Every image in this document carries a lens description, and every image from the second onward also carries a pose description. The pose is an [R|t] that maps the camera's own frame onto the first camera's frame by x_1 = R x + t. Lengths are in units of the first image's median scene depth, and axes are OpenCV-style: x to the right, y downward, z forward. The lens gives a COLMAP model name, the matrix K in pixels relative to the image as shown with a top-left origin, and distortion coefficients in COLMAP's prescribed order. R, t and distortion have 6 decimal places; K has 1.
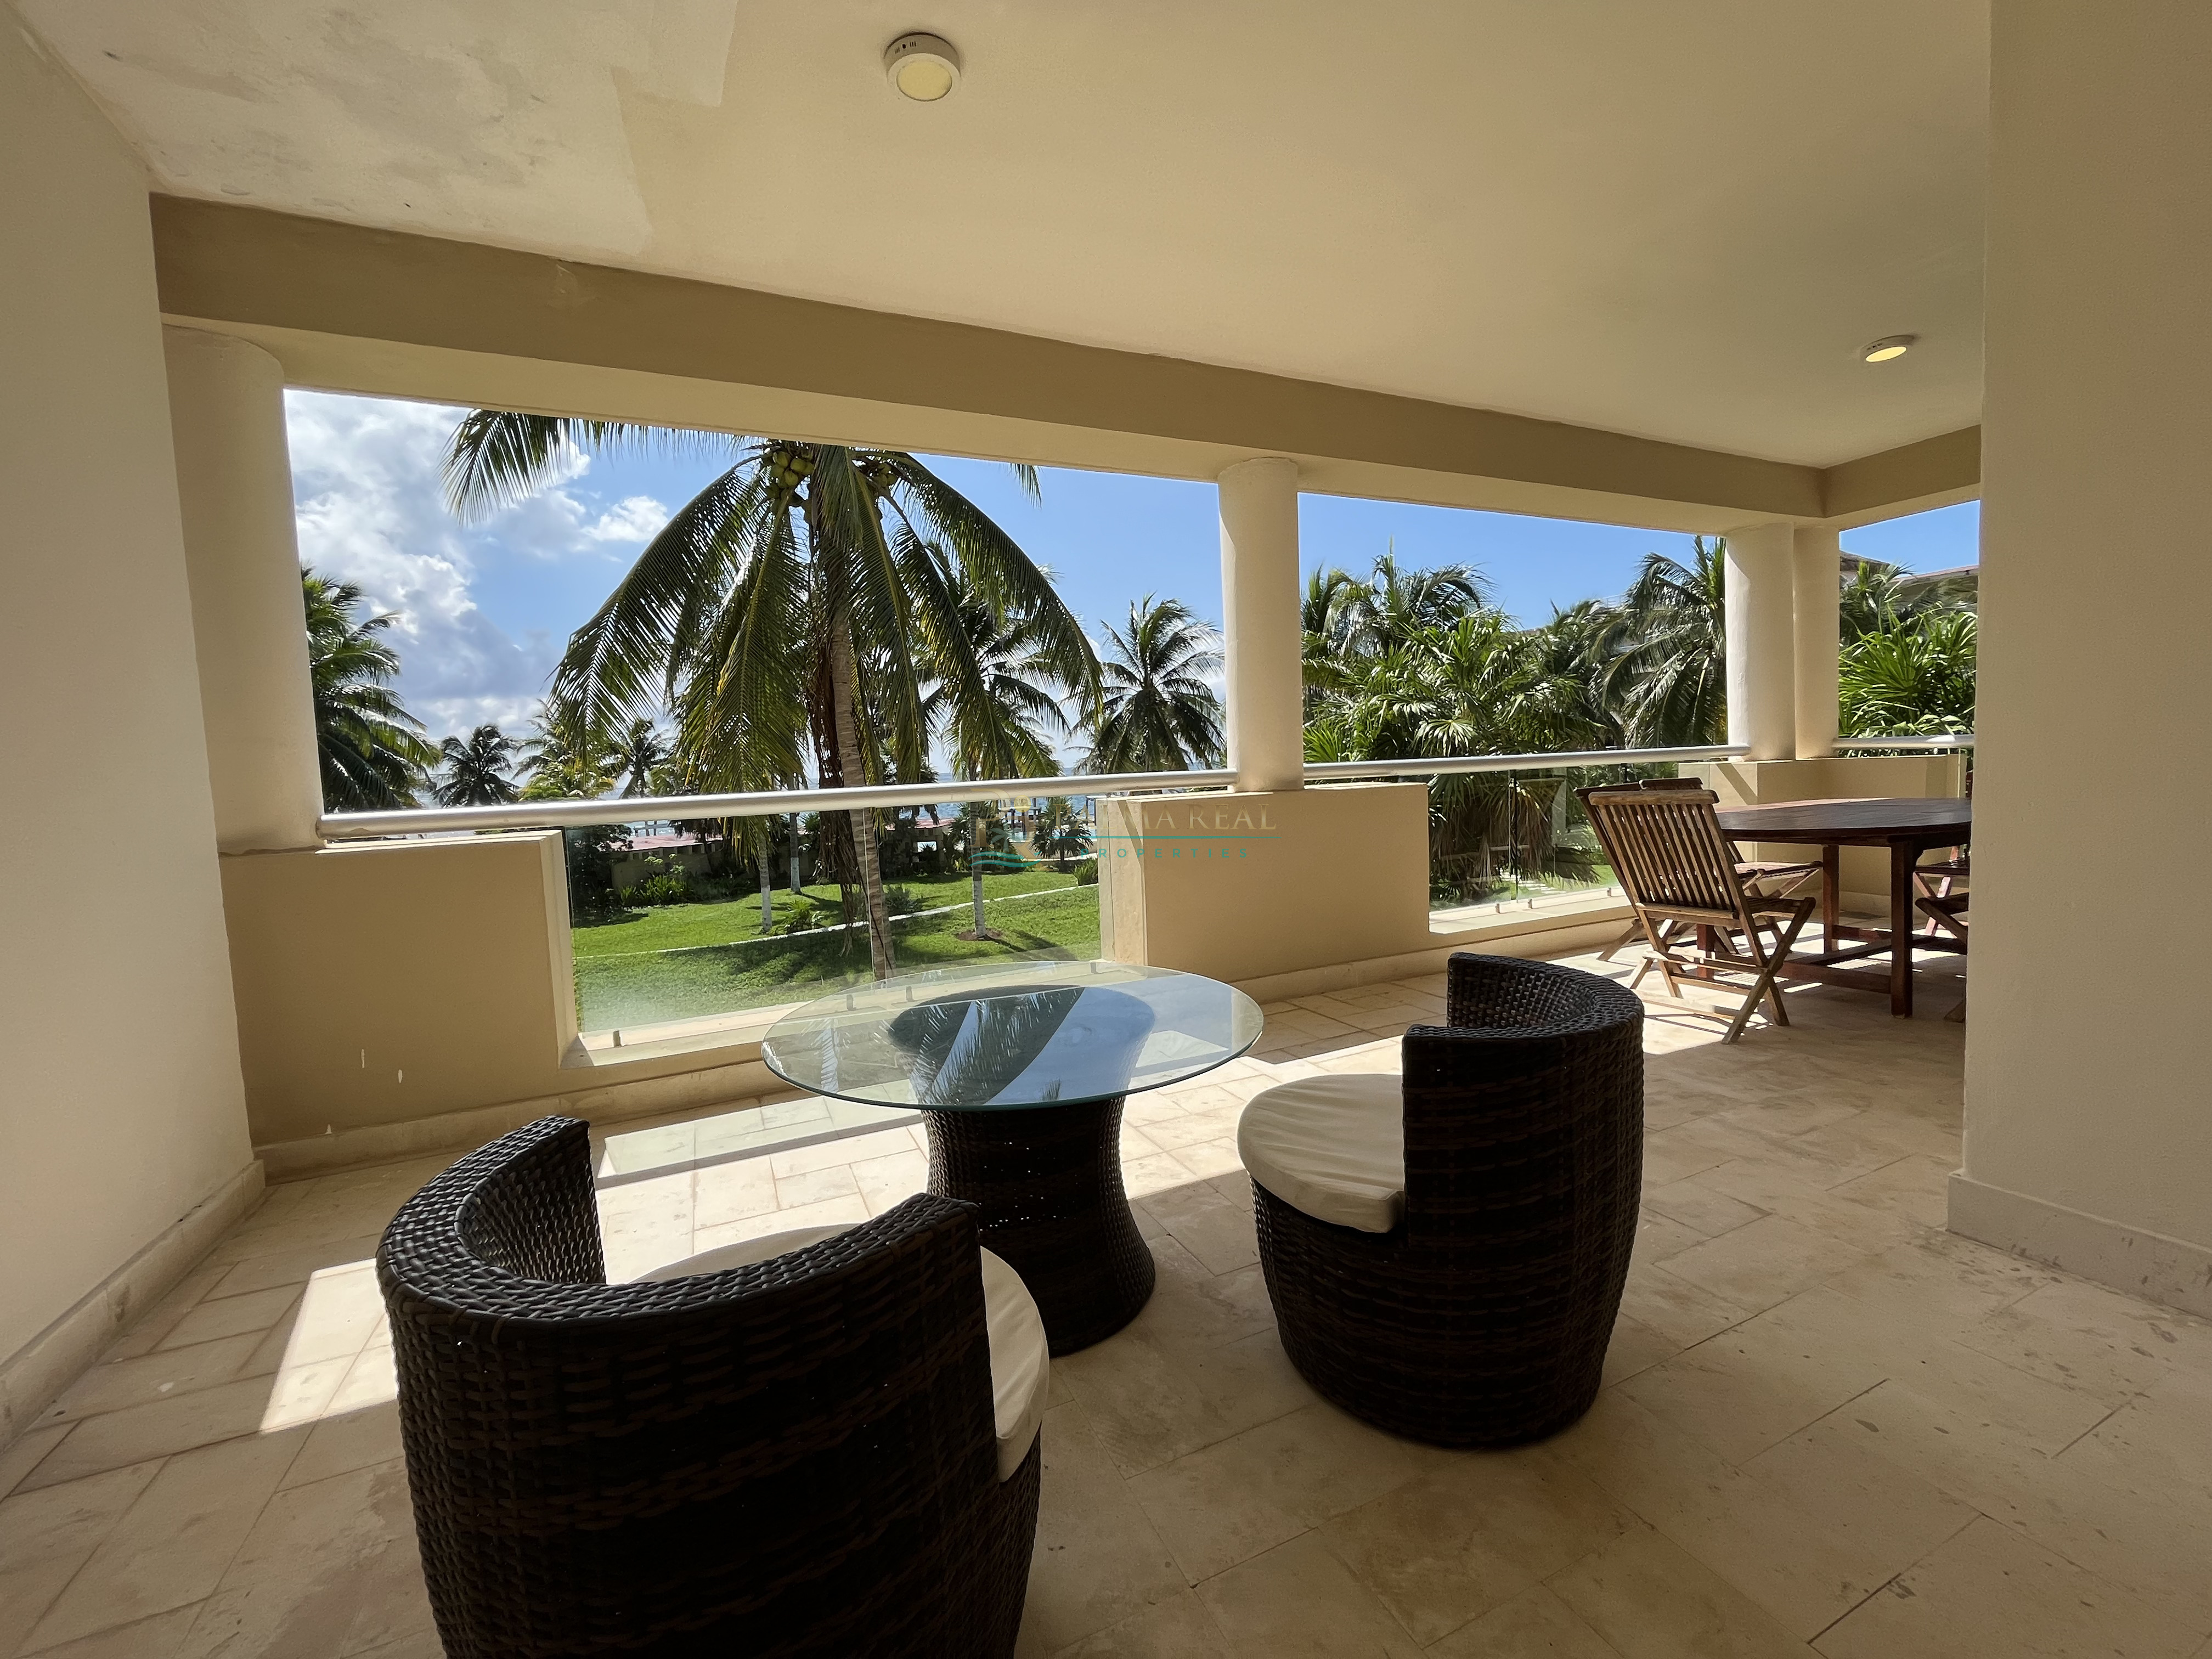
lens RADIAL K [[905.0, 0, 1110.6], [0, 905.0, 824.7], [0, 0, 1]] dist [-0.002590, 0.000073]
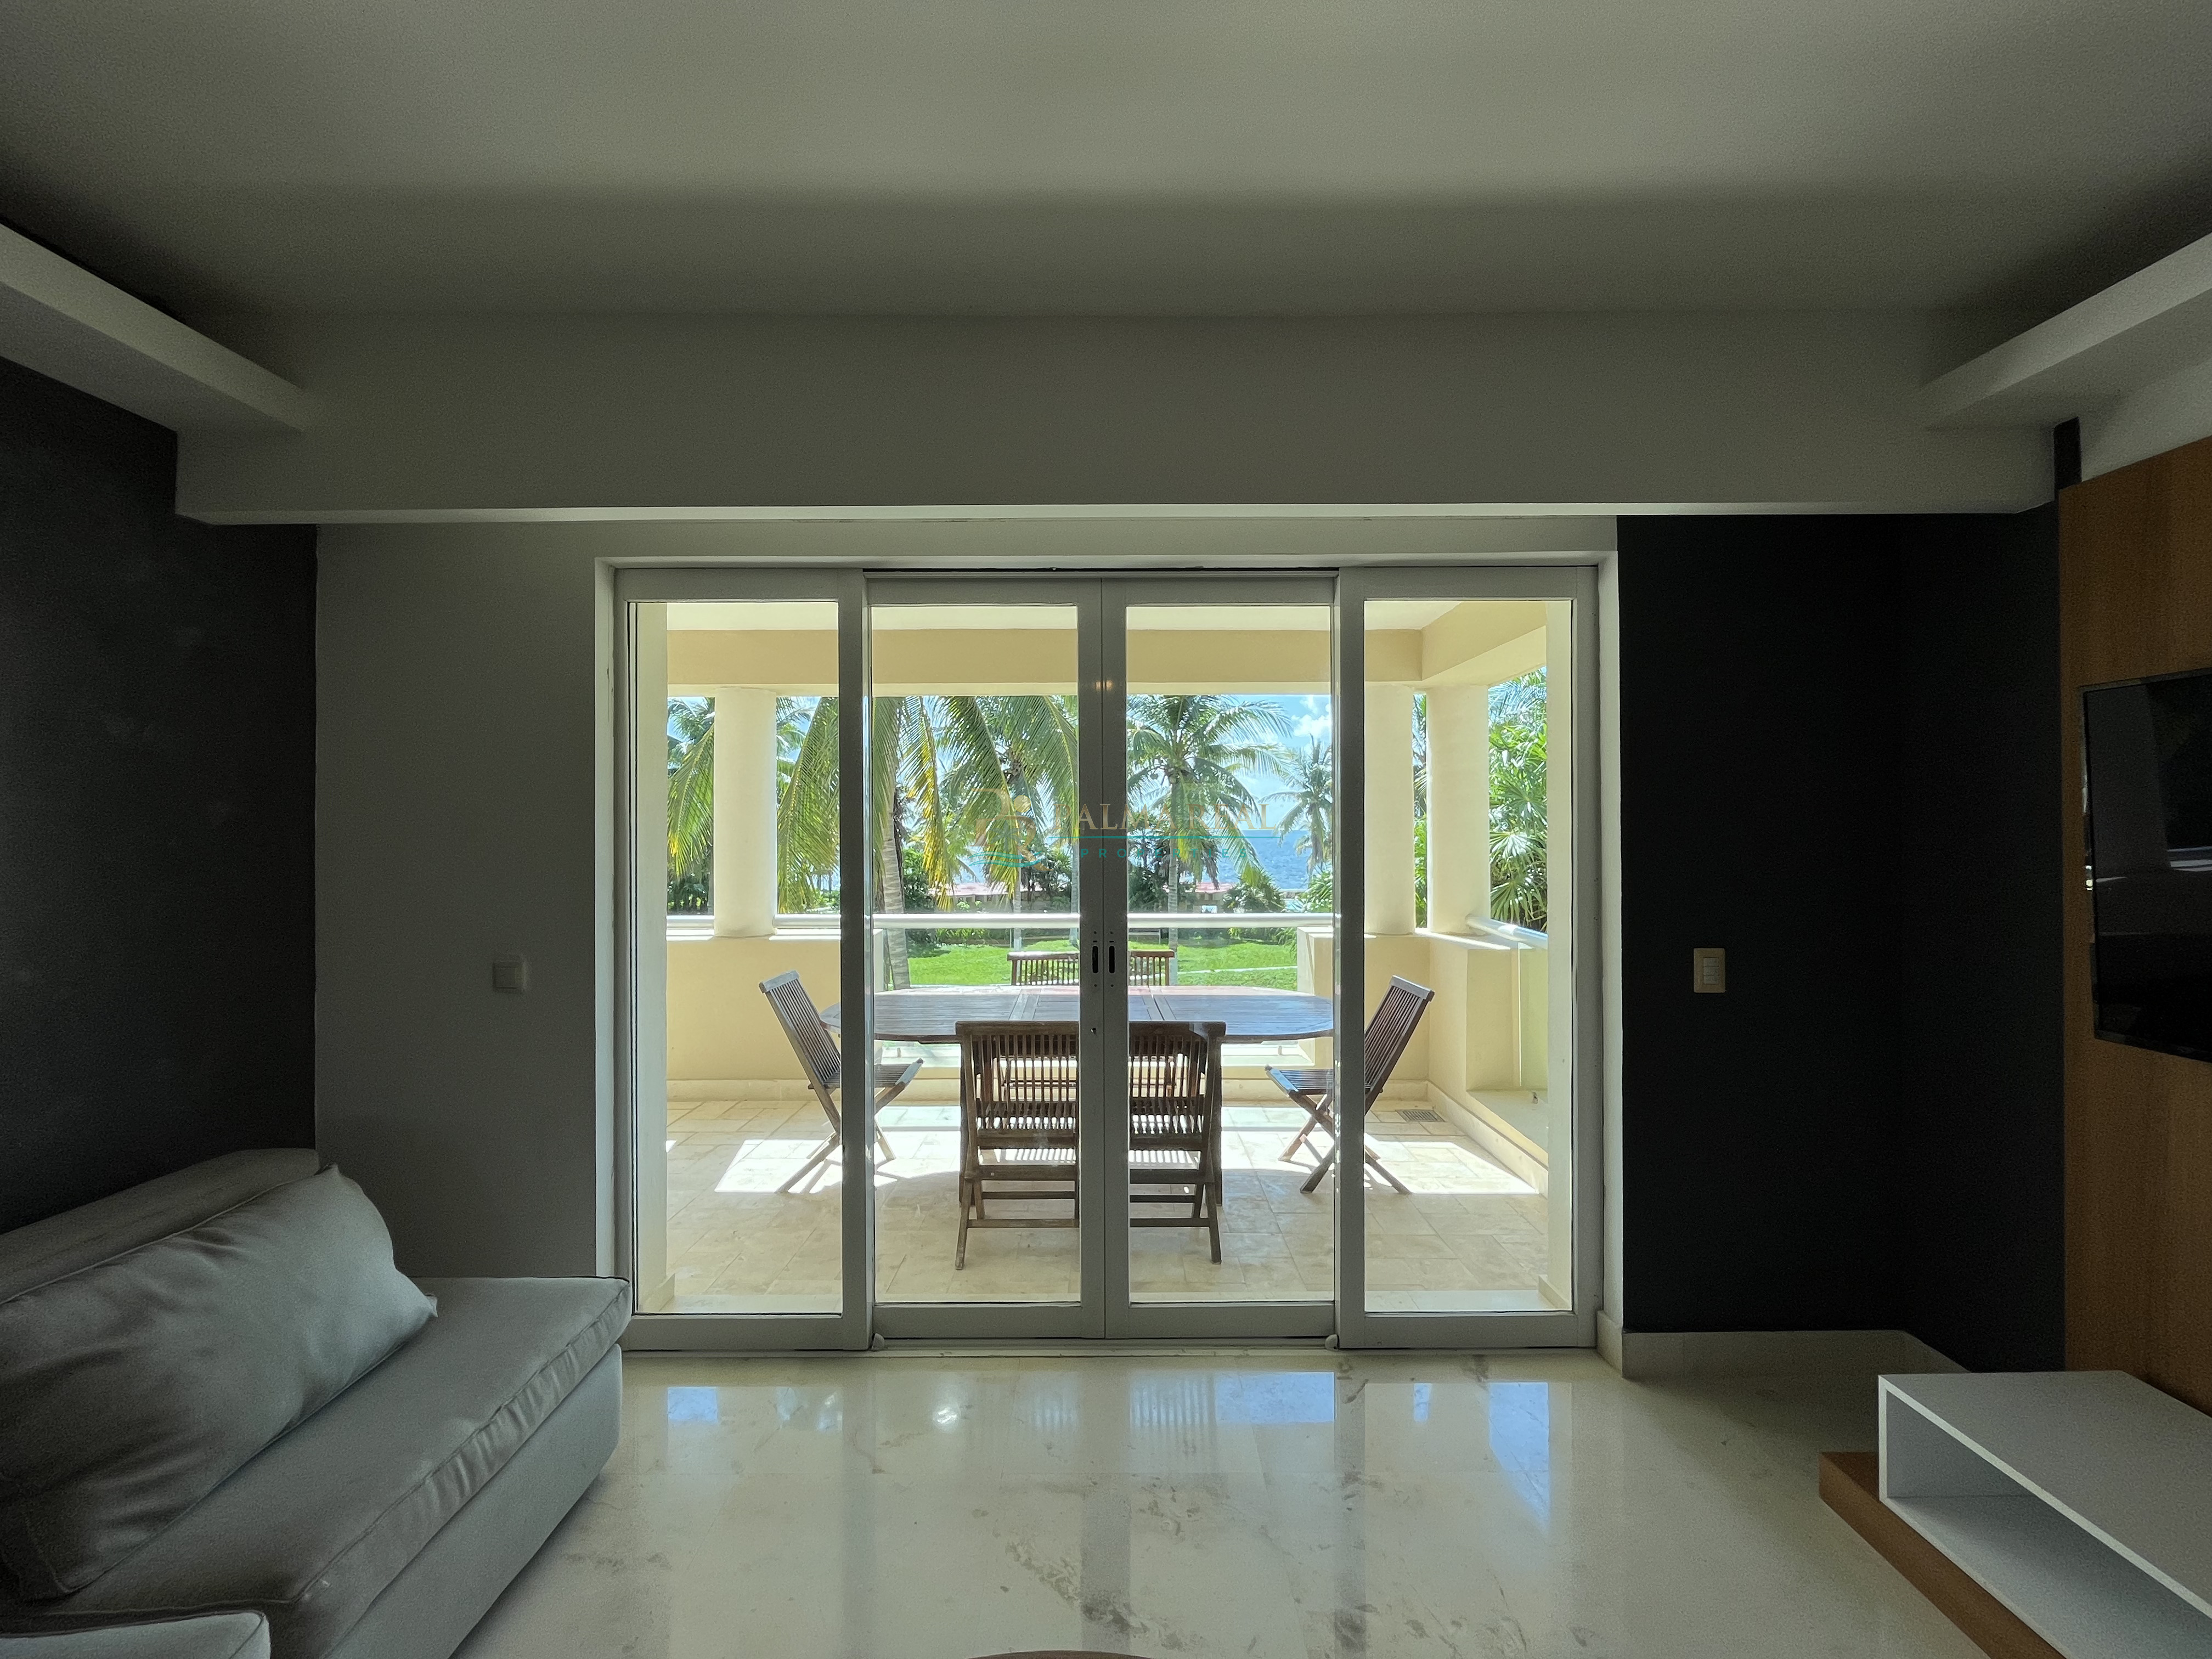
lens RADIAL K [[905.0, 0, 1101.8], [0, 905.0, 826.4], [0, 0, 1]] dist [-0.002590, 0.000073]
pose [[0.908050, 0.039176, -0.417025, 0.165172], [-0.064072, 0.996891, -0.045865, -0.023319], [0.413932, 0.068367, 0.907737, -0.002861]]
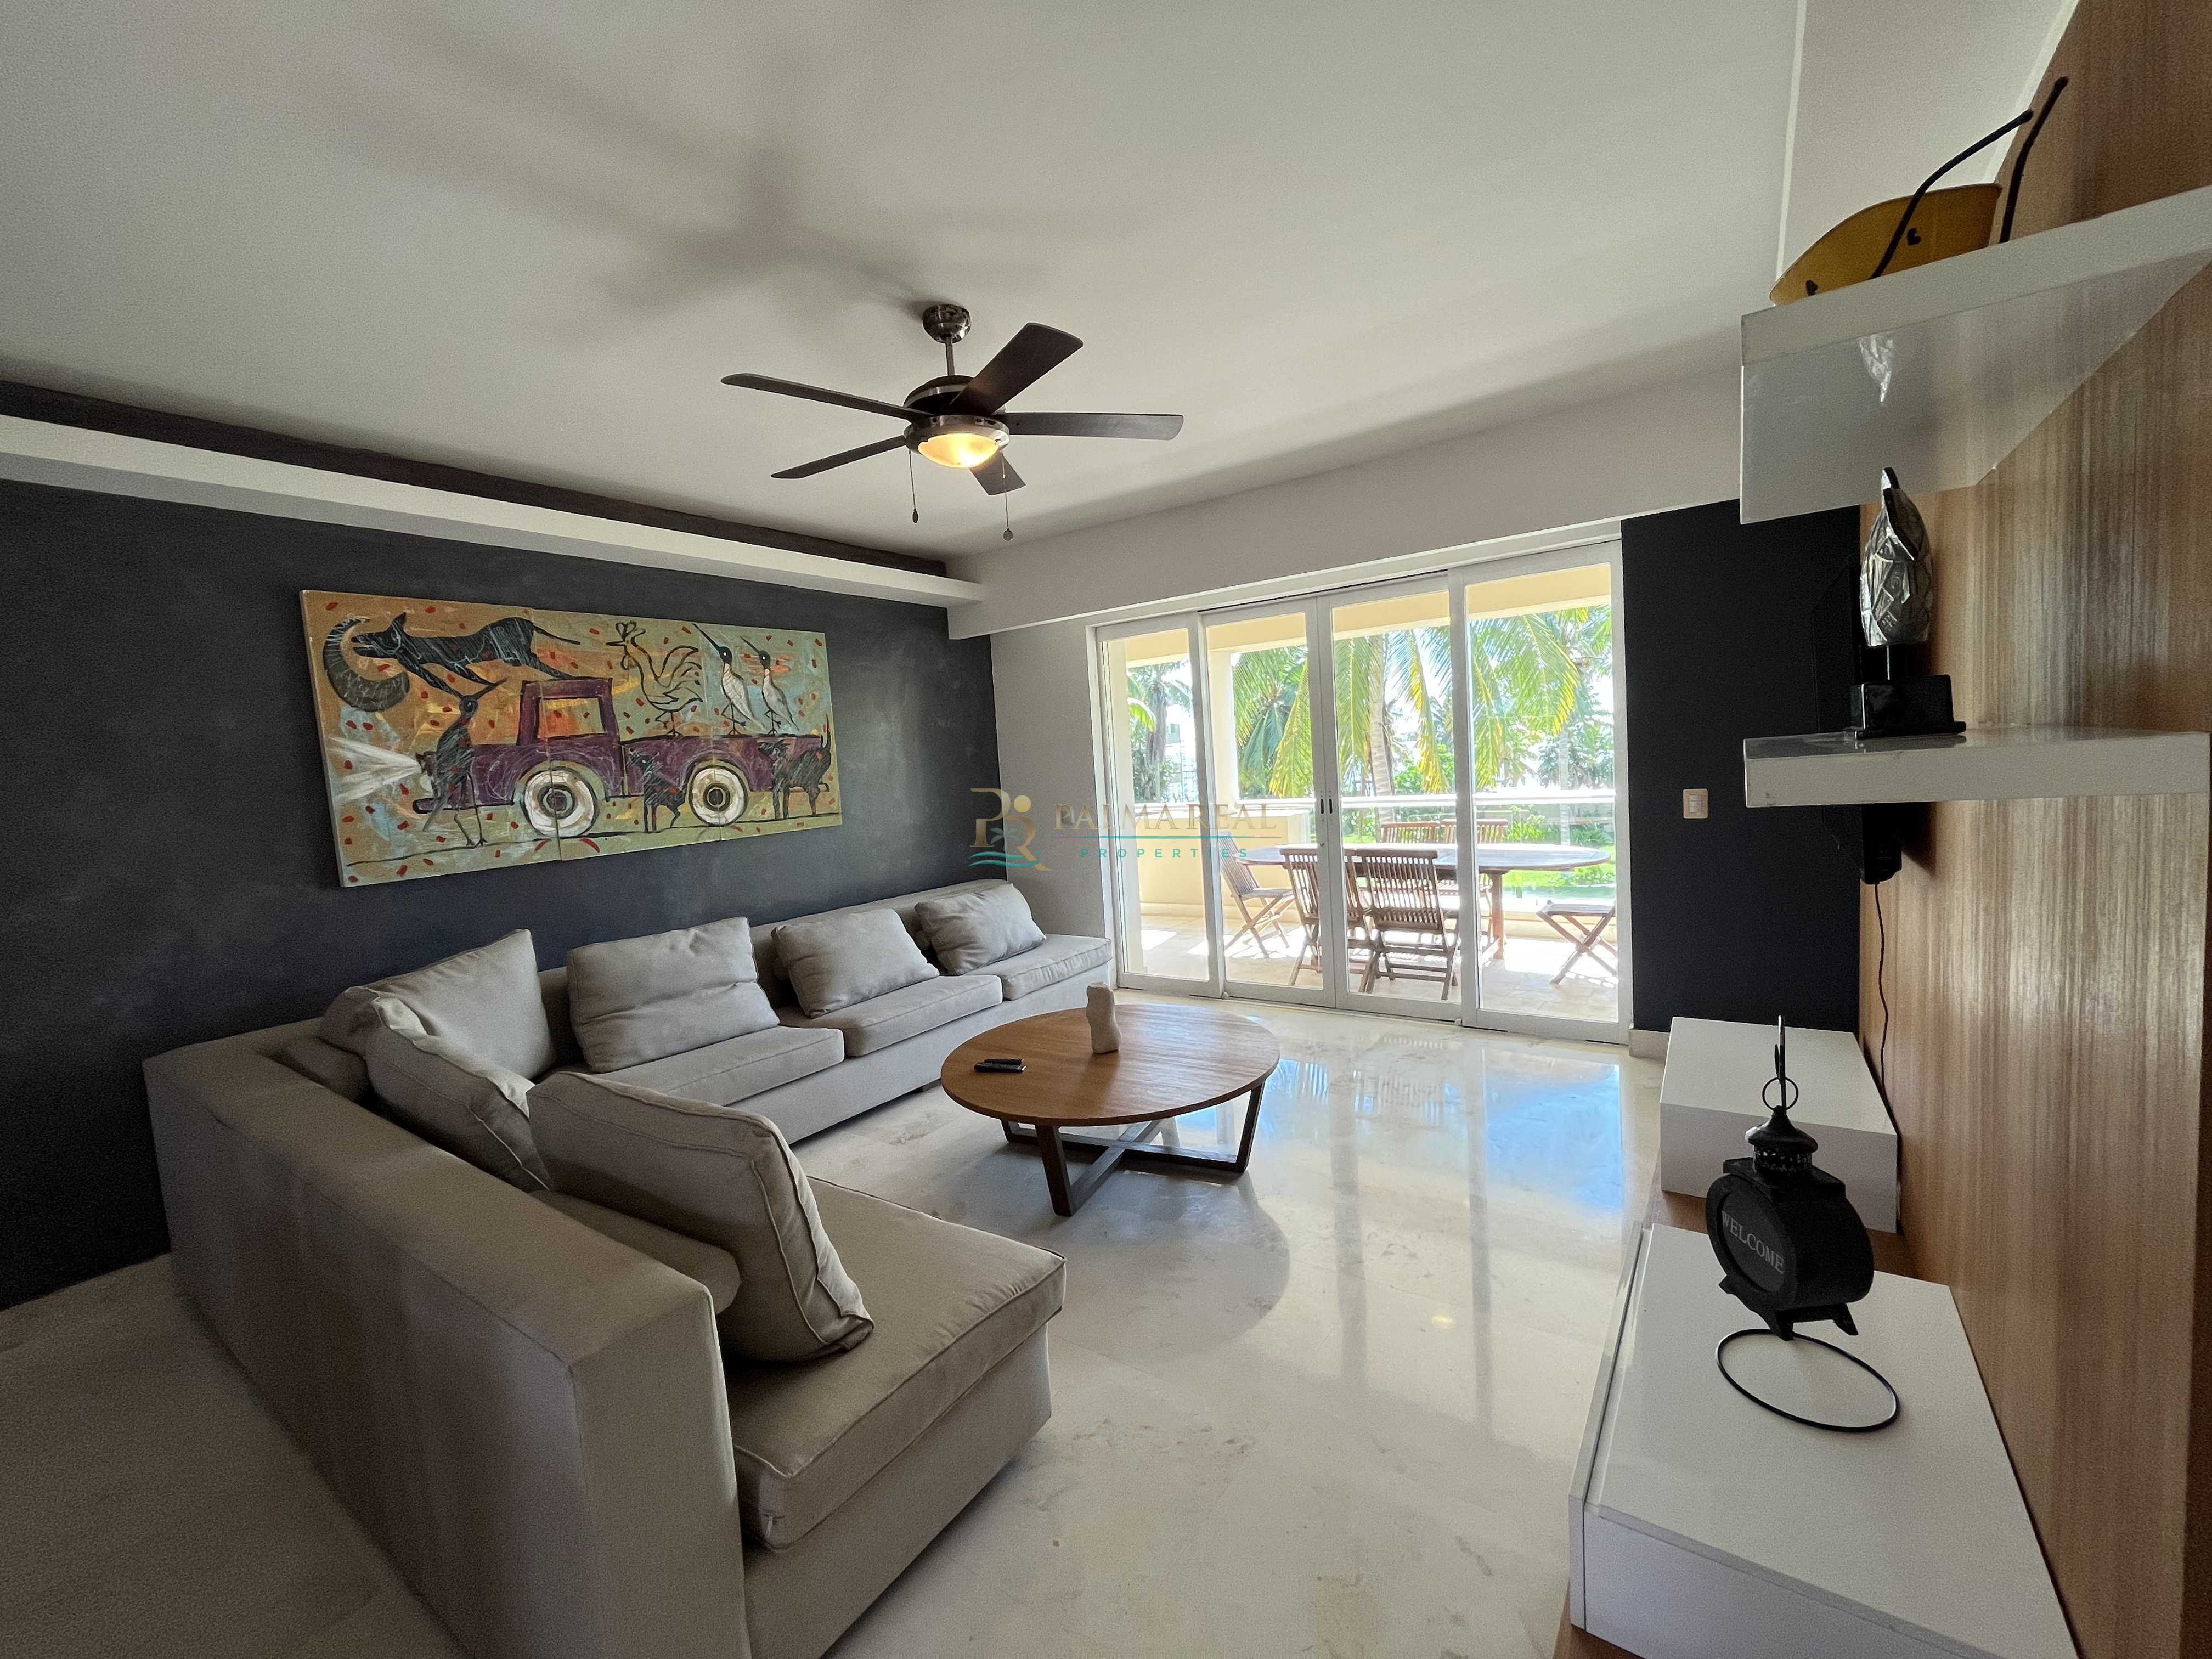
lens RADIAL K [[905.0, 0, 1099.1], [0, 905.0, 831.6], [0, 0, 1]] dist [-0.002590, 0.000073]
pose [[0.500321, 0.080553, -0.862085, 0.253044], [-0.016509, 0.996369, 0.083519, -0.022758], [0.865683, -0.027555, 0.499834, -0.039919]]
